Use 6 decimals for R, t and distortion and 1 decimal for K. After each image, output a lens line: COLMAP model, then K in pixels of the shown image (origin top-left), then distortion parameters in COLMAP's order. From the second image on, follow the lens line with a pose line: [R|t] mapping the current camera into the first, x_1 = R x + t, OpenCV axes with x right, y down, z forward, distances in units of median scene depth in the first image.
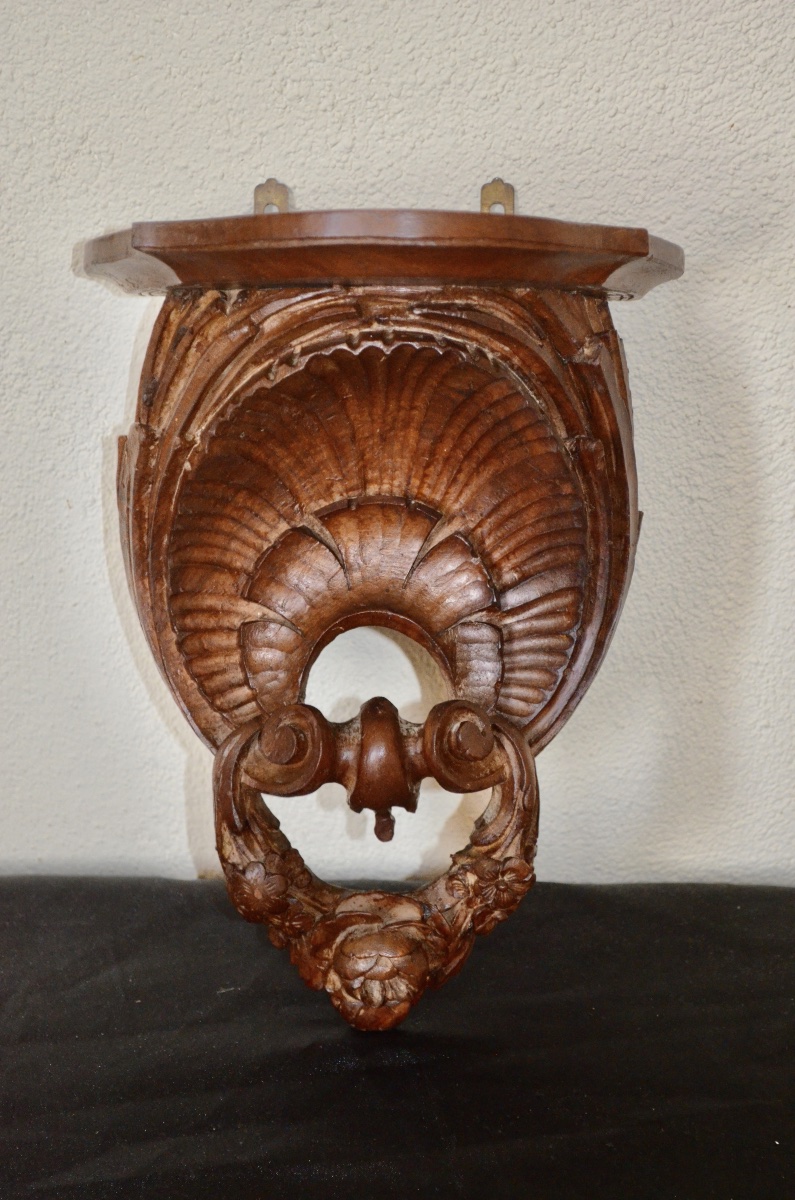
lens RADIAL K [[2678.0, 0, 394.6], [0, 2678.0, 597.2], [0, 0, 1]] dist [0.045554, 0.000000]
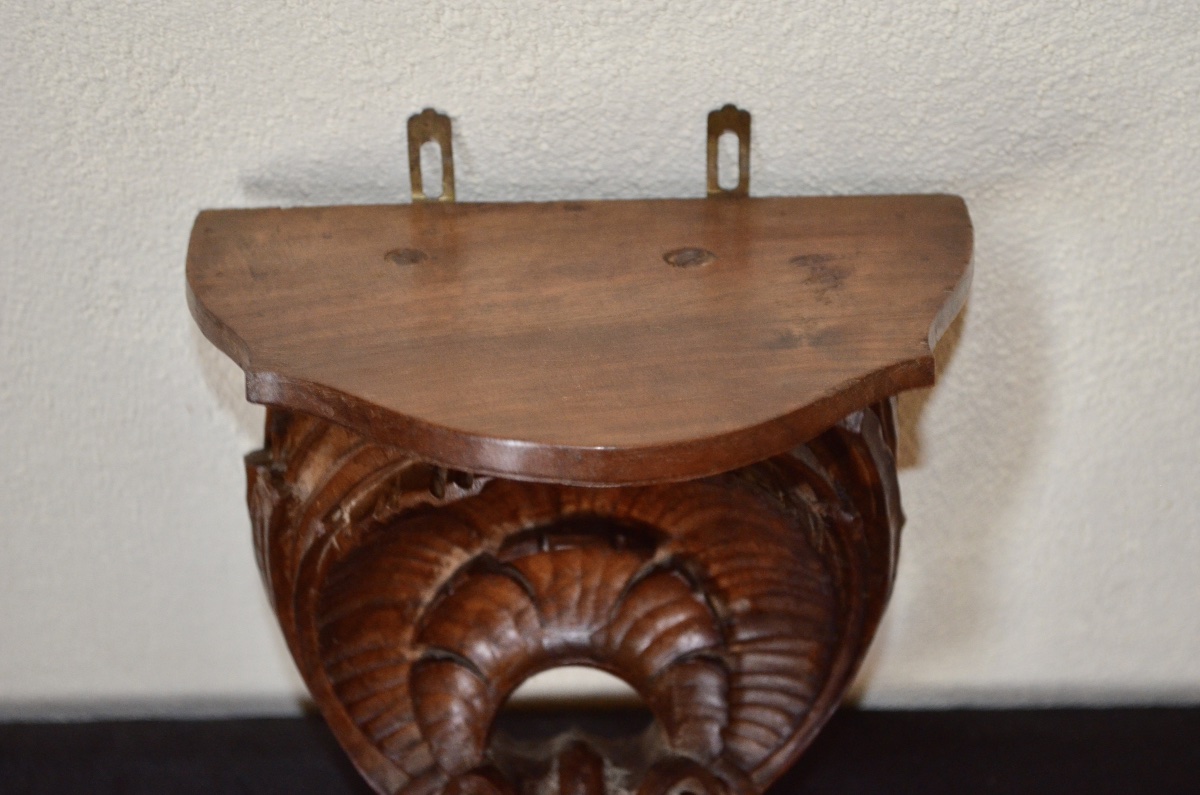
lens RADIAL K [[2678.0, 0, 607.4], [0, 2678.0, 397.4], [0, 0, 1]] dist [0.045554, 0.000000]
pose [[0.999877, -0.012836, 0.009036, -0.003562], [0.007918, 0.909435, 0.415772, -0.398996], [-0.013554, -0.415649, 0.909424, 0.286236]]
